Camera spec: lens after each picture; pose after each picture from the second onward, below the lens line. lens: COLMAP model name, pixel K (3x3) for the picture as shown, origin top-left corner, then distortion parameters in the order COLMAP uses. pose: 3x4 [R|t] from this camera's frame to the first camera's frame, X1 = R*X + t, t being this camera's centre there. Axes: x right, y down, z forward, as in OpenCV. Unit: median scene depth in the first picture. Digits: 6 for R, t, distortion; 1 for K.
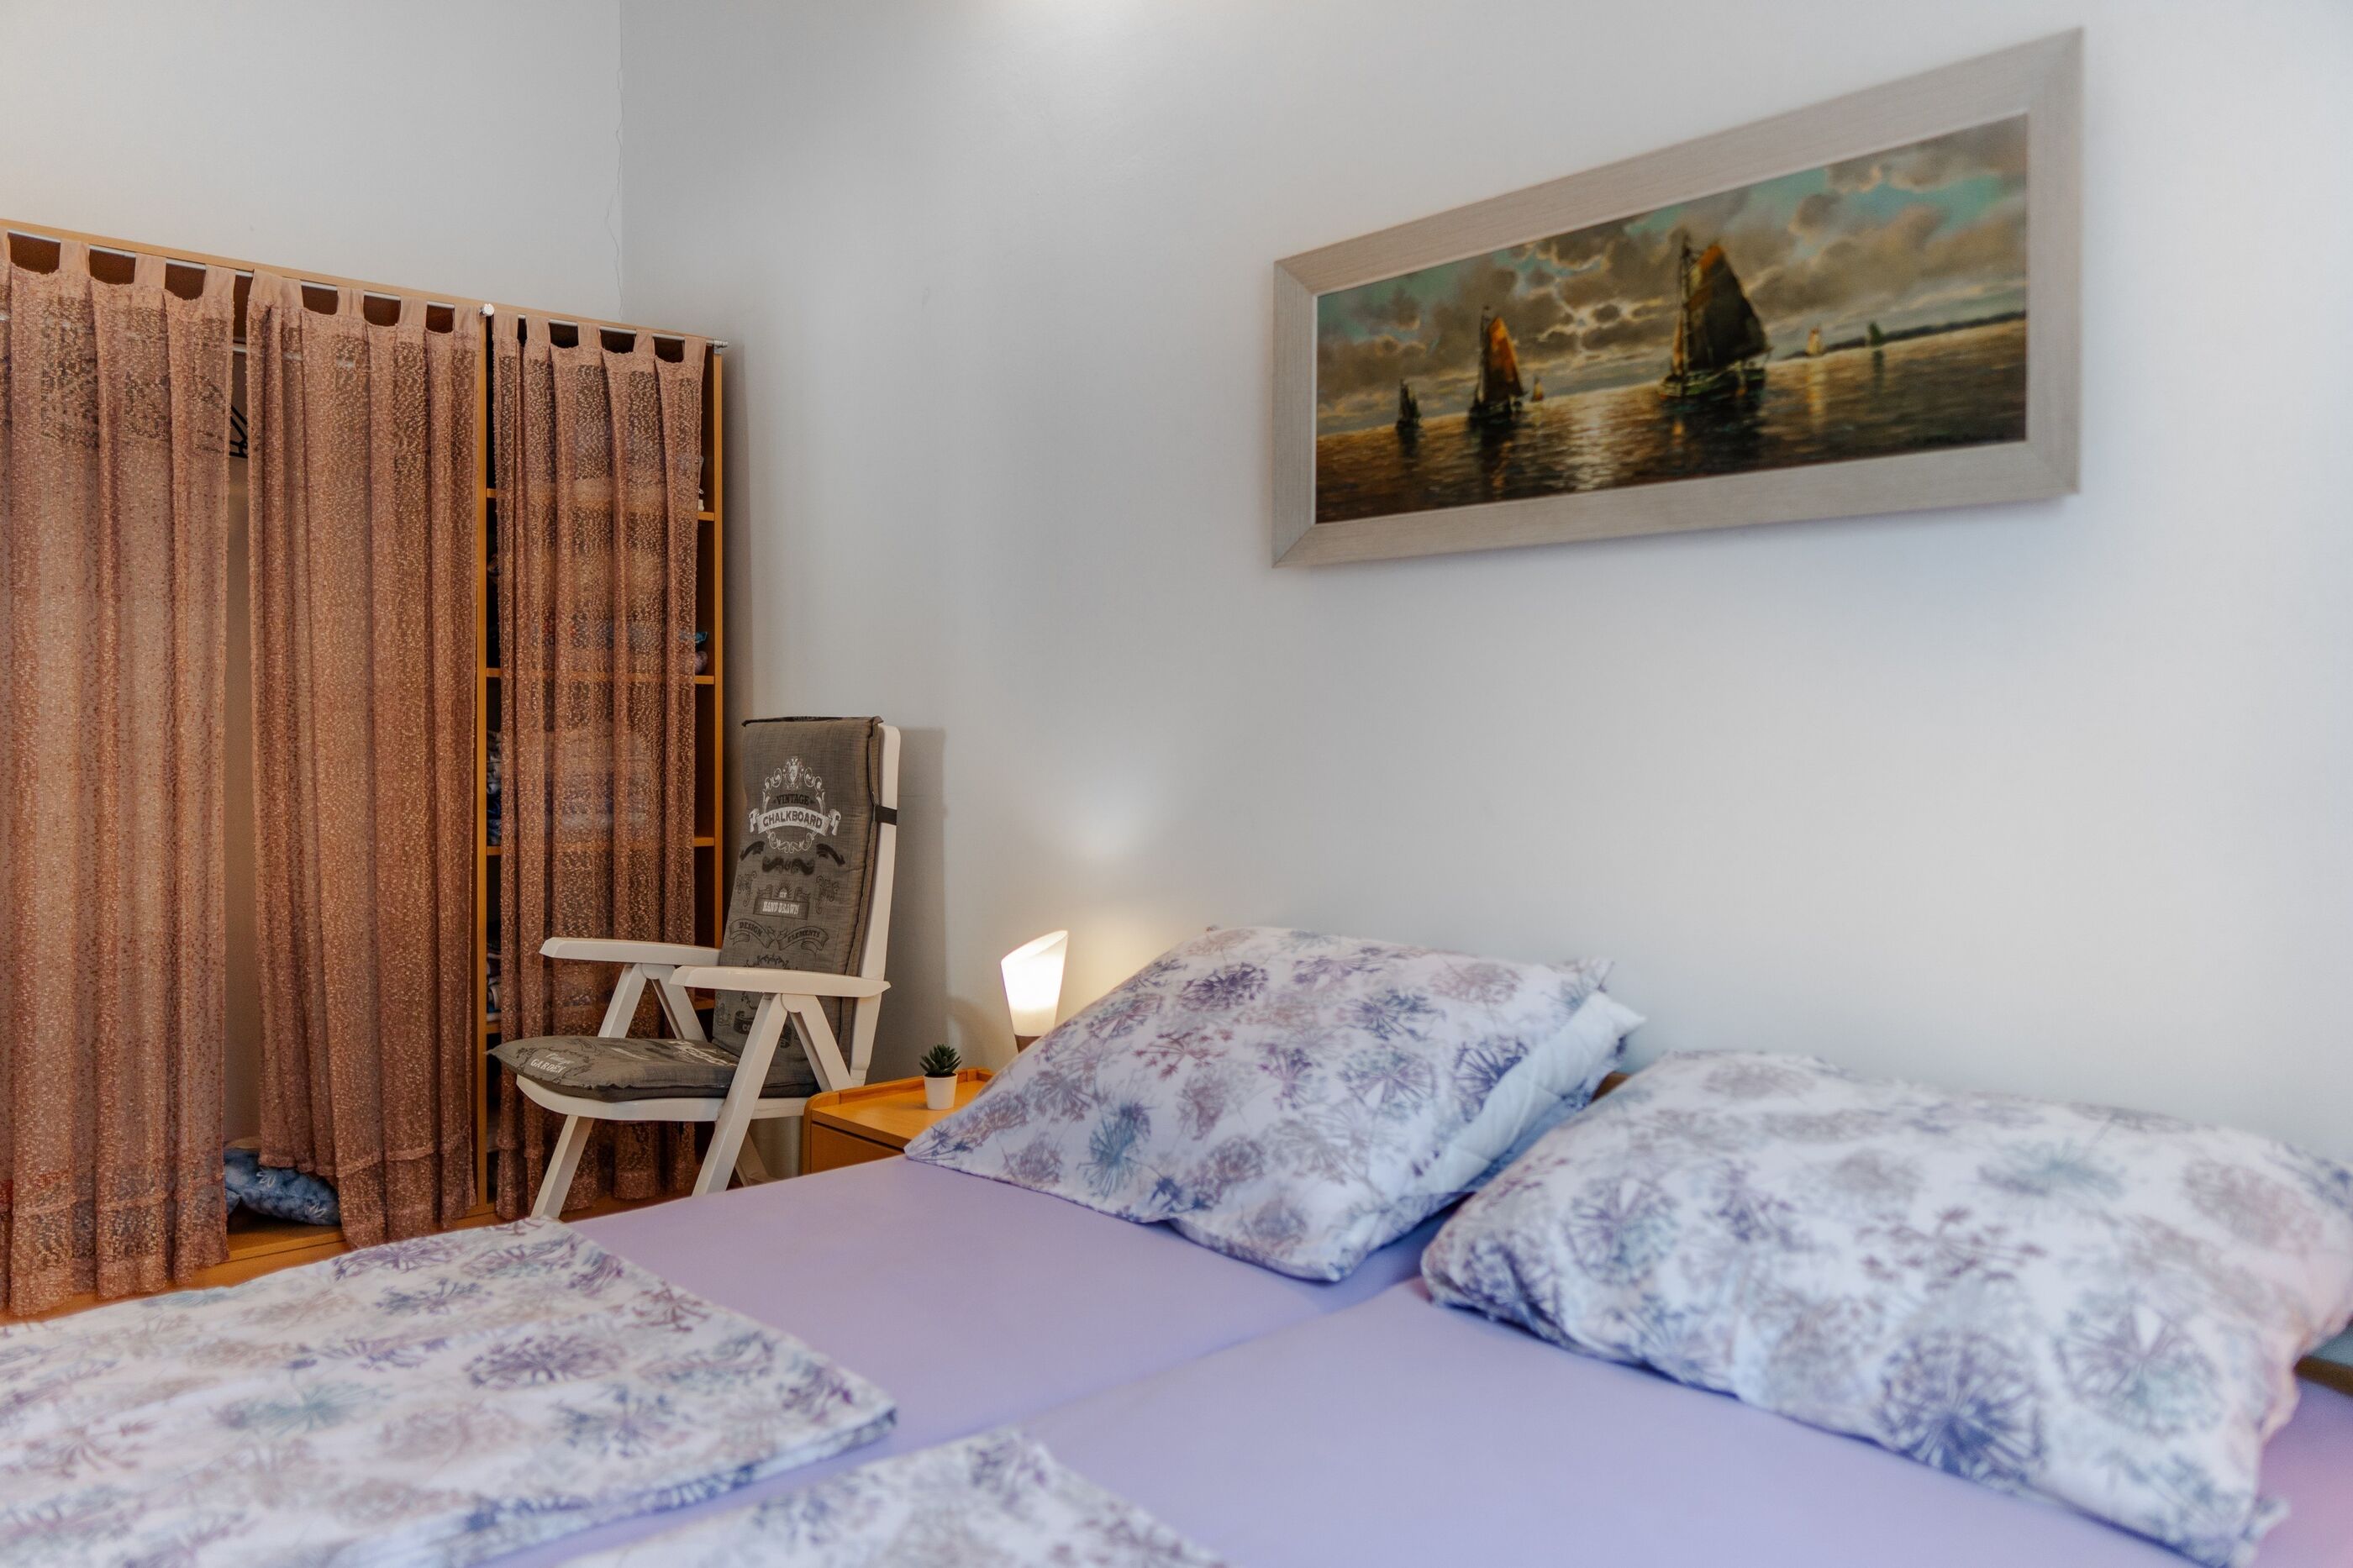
lens RADIAL K [[1706.4, 0, 1243.7], [0, 1706.4, 725.1], [0, 0, 1]] dist [0.001989, -0.006795]
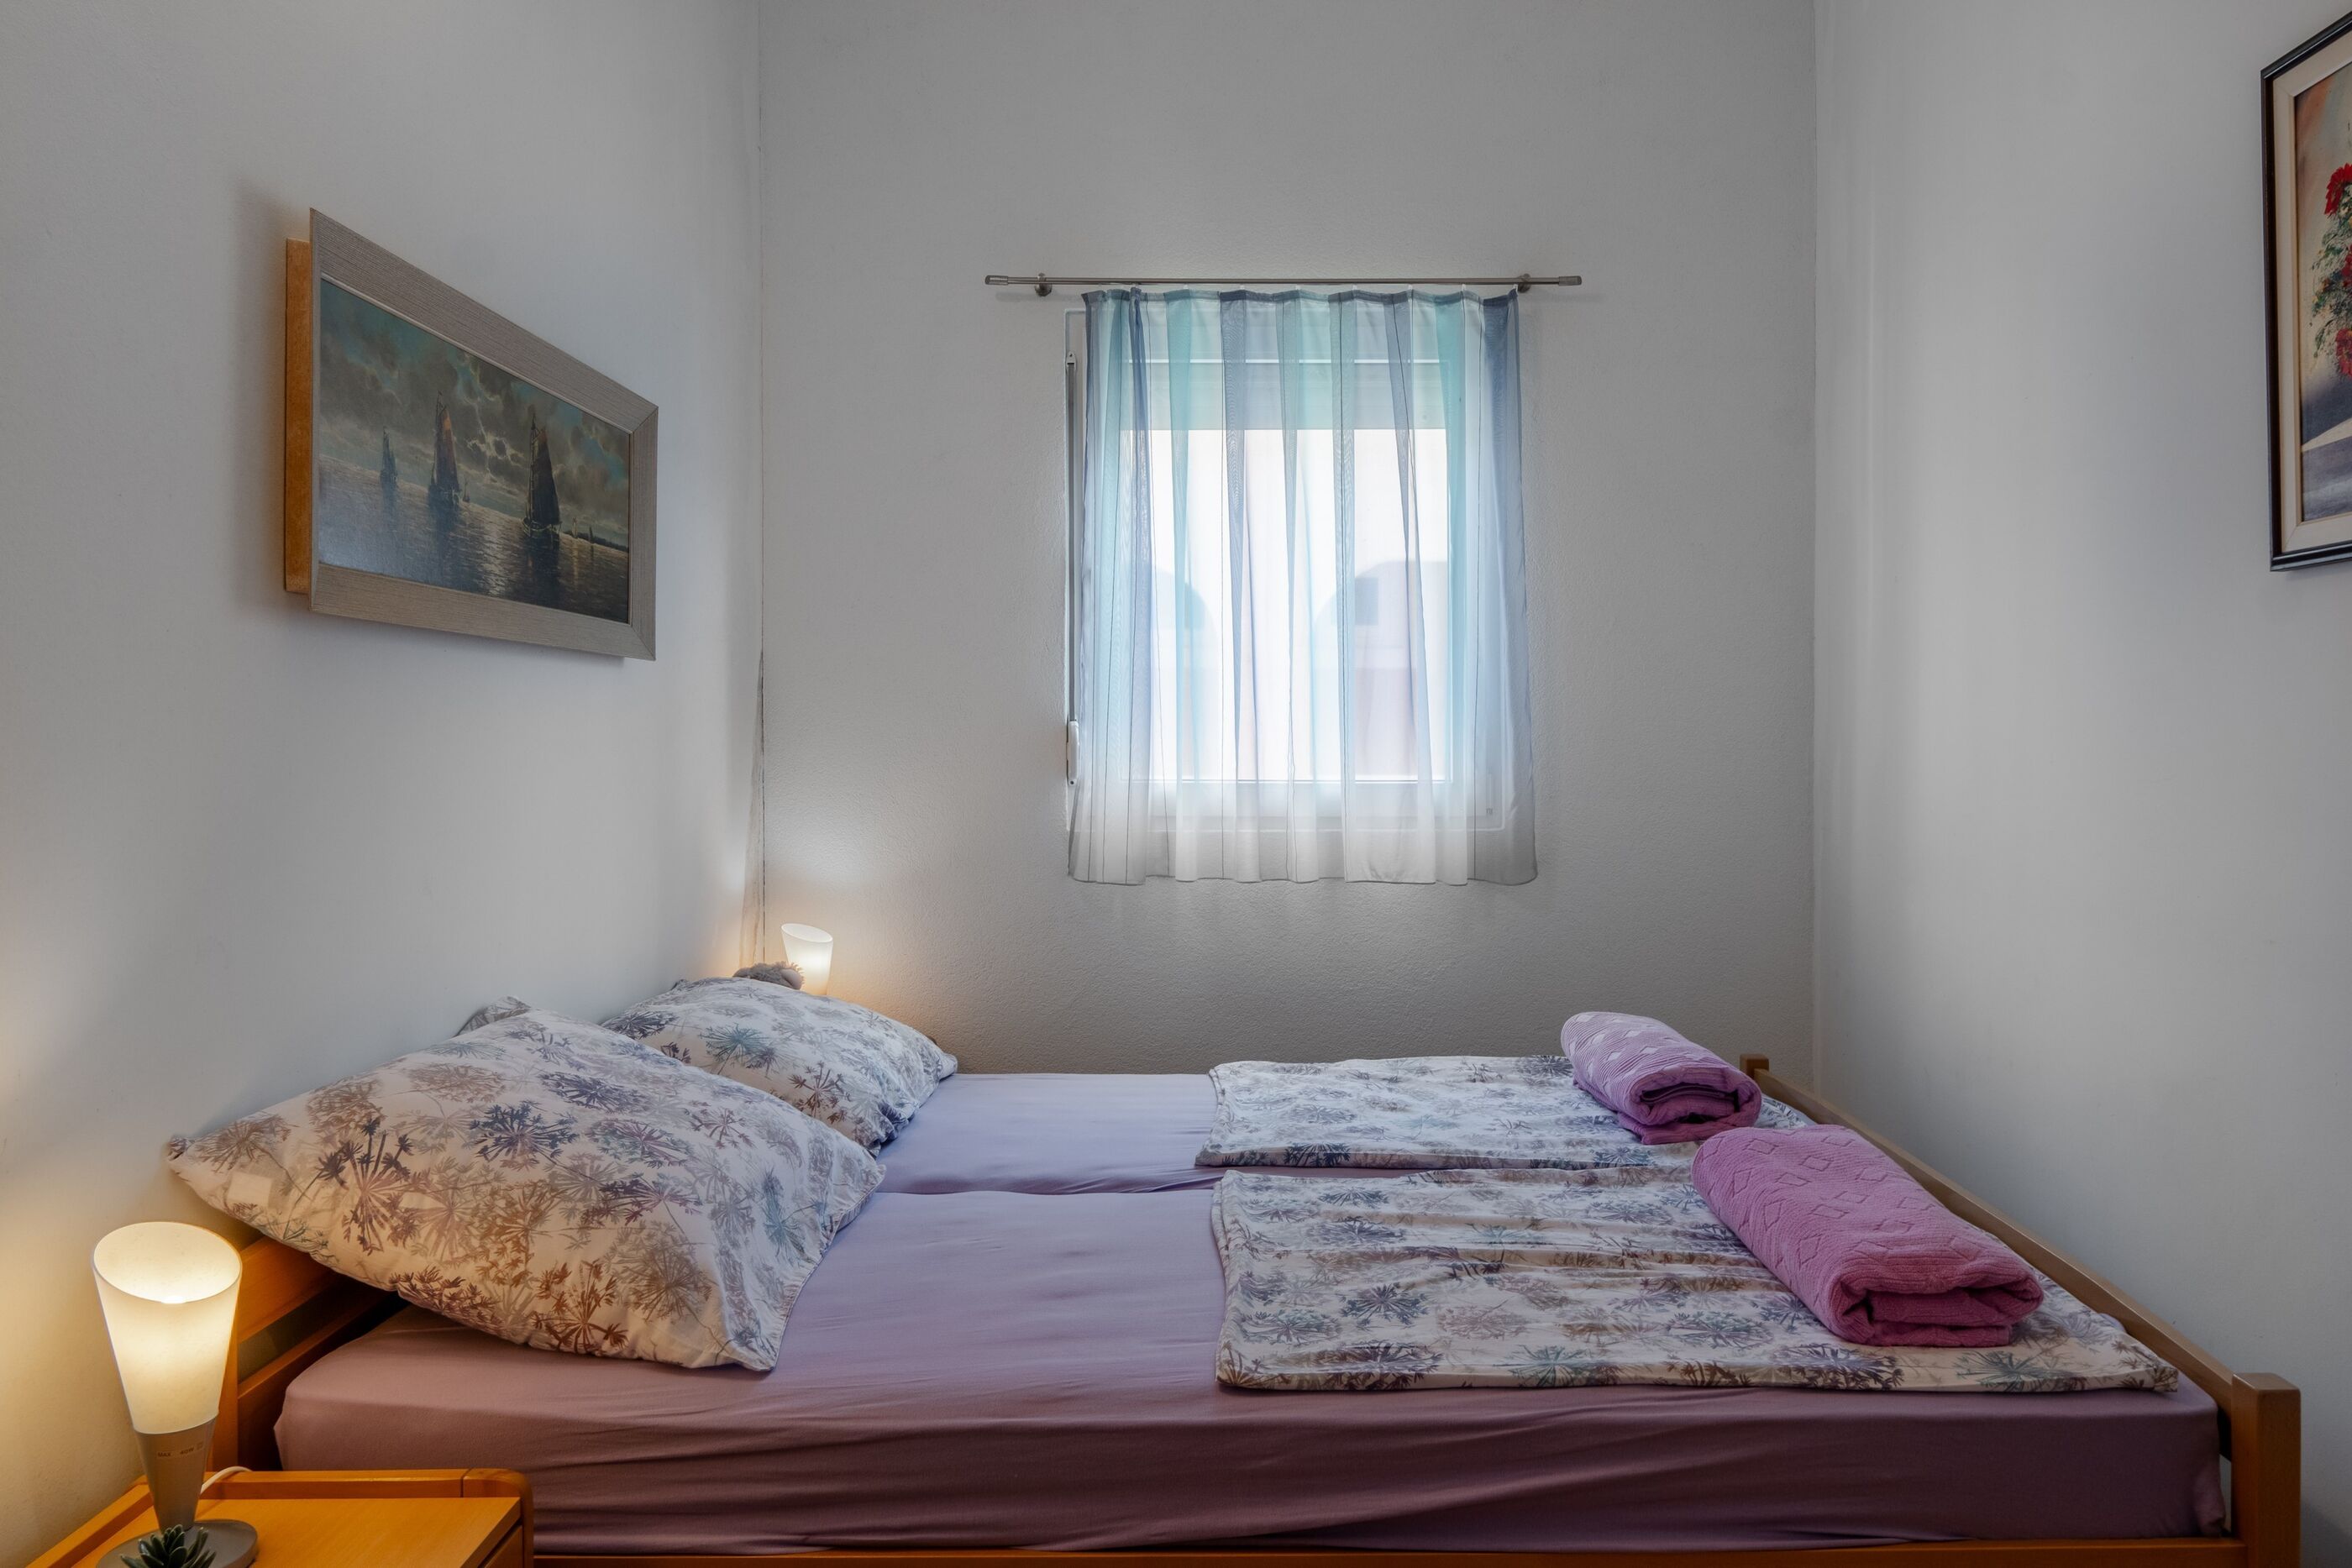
lens RADIAL K [[1705.5, 0, 1243.2], [0, 1705.5, 725.1], [0, 0, 1]] dist [0.001989, -0.006795]
pose [[-0.738347, 0.017617, 0.674191, -0.916629], [0.018495, 0.999812, -0.005871, -0.034647], [-0.674167, 0.008135, -0.738534, 1.476253]]
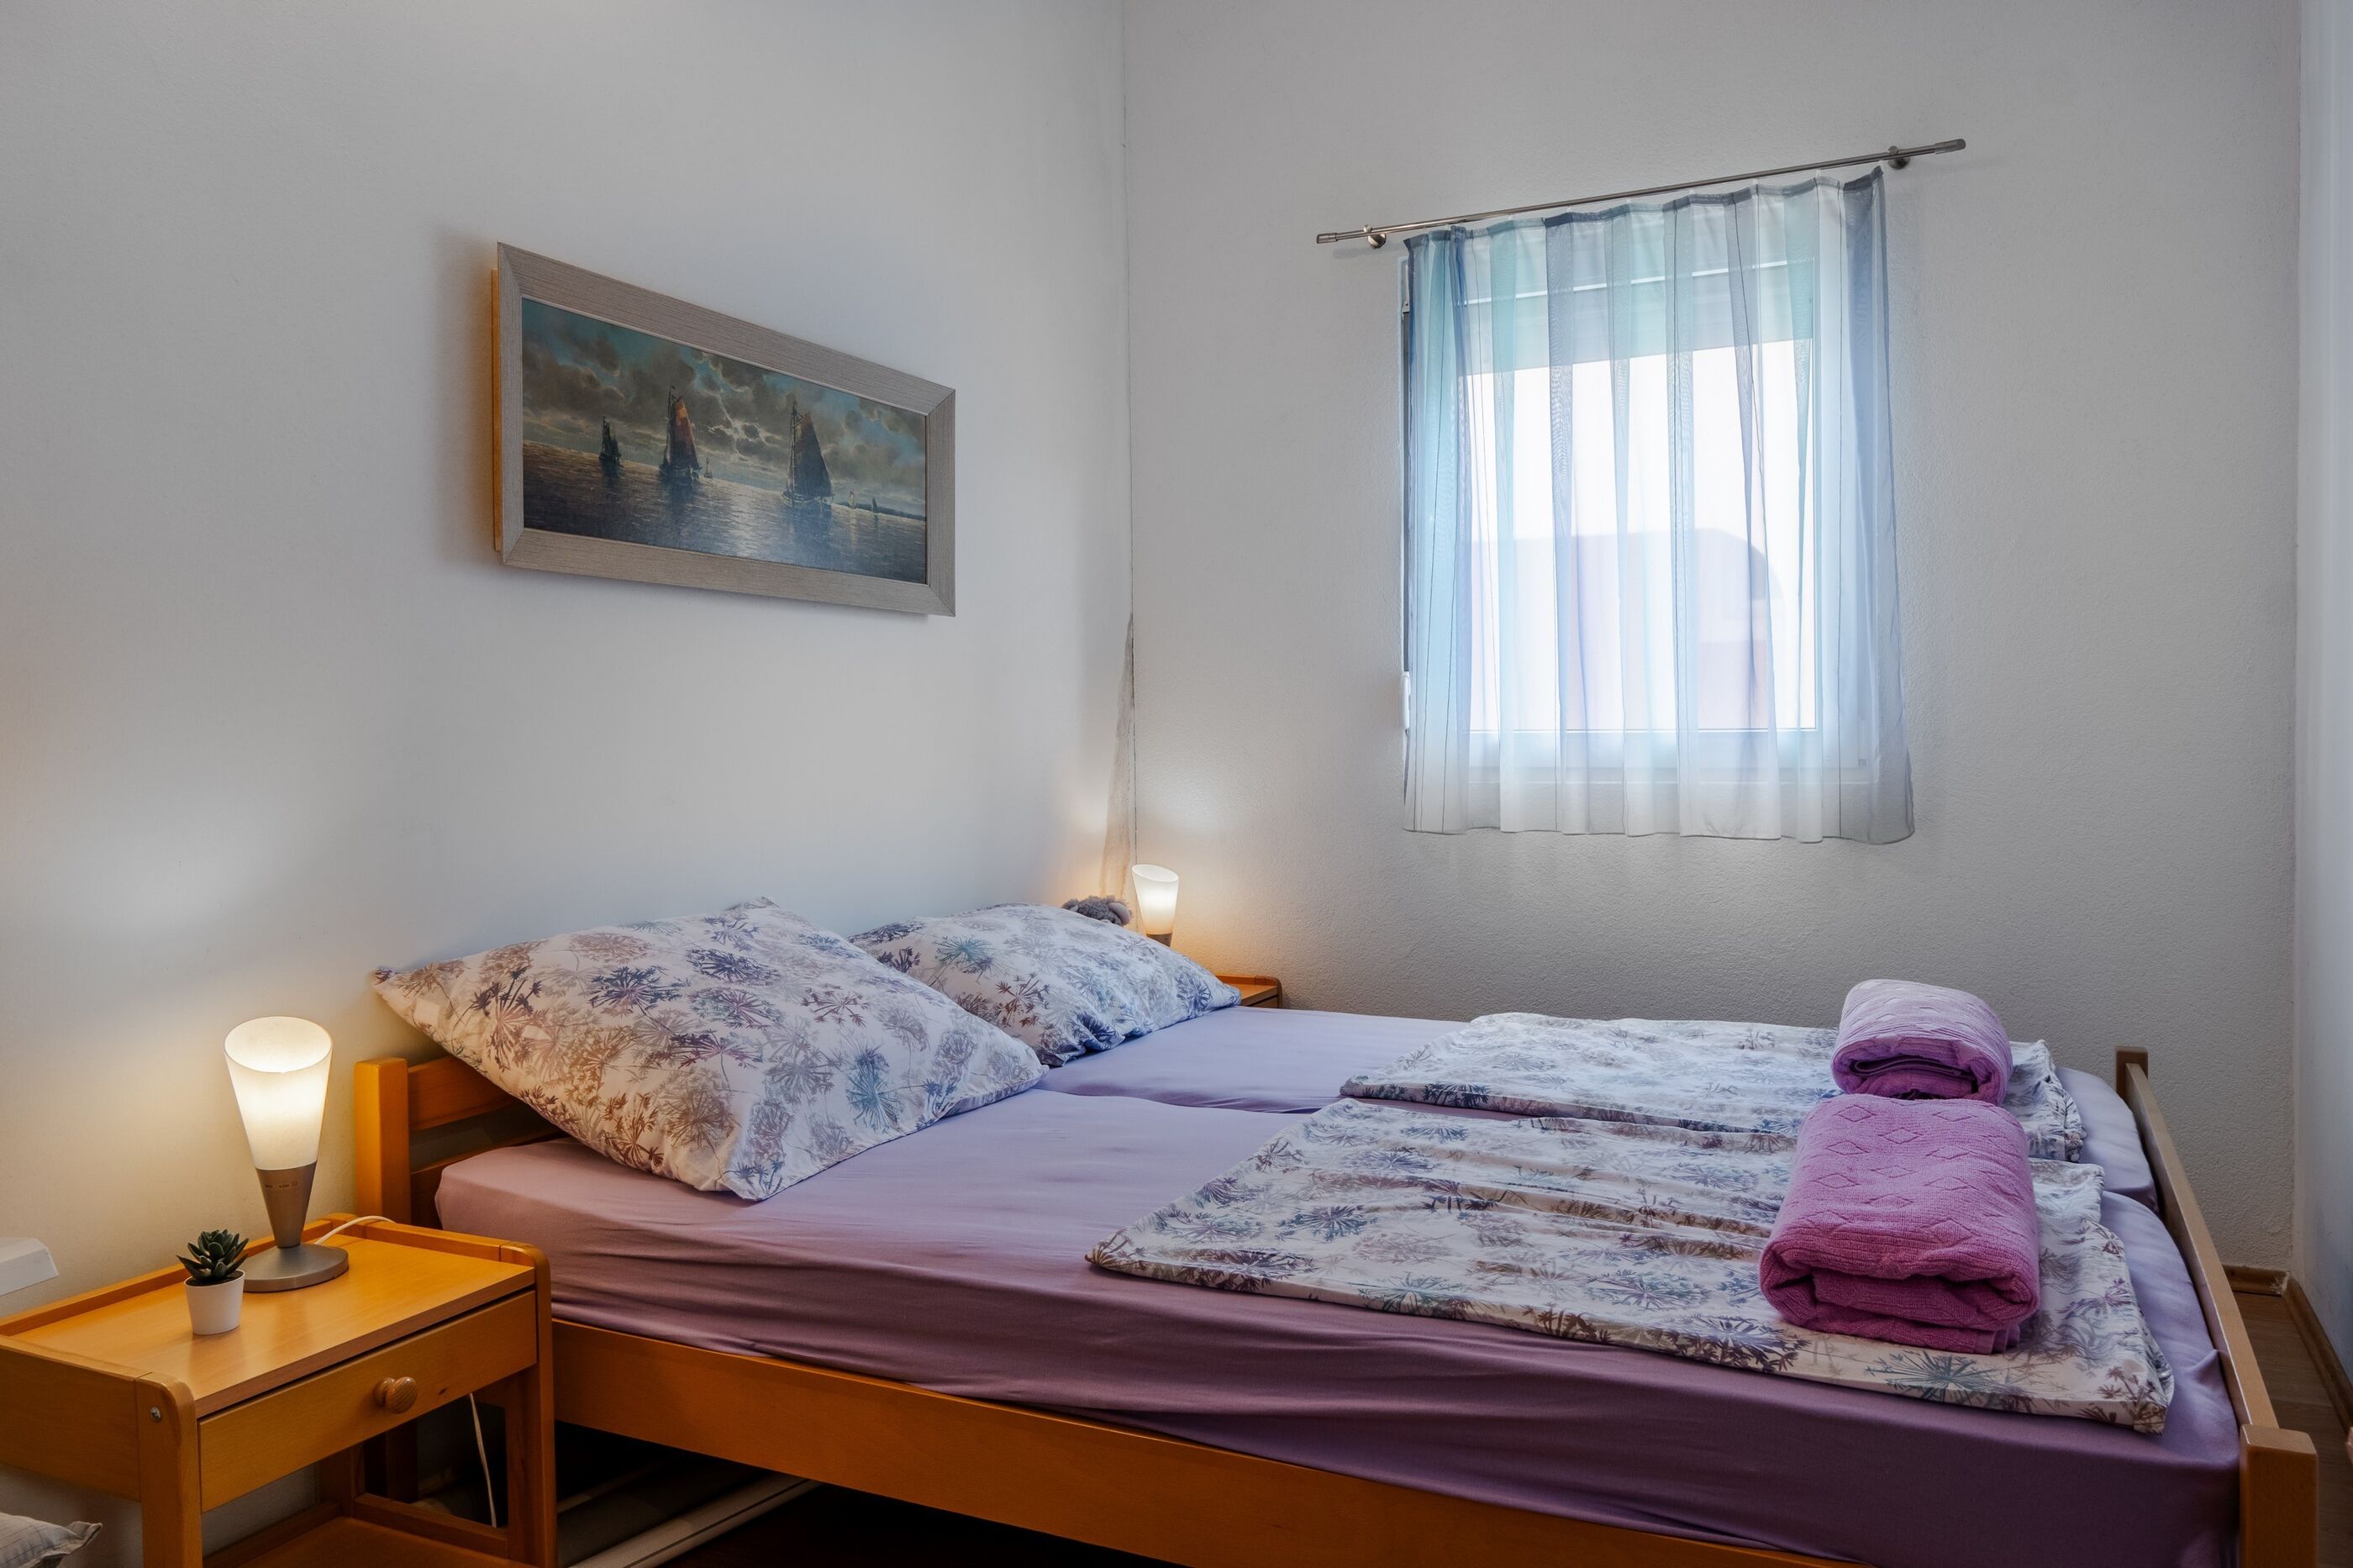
lens RADIAL K [[1680.7, 0, 1160.9], [0, 1680.7, 770.7], [0, 0, 1]] dist [0.001768, -0.004512]
pose [[-0.358178, -0.003128, 0.933648, -1.133434], [0.025167, 0.999599, 0.013003, 0.021272], [-0.933314, 0.028154, -0.357955, 1.150068]]
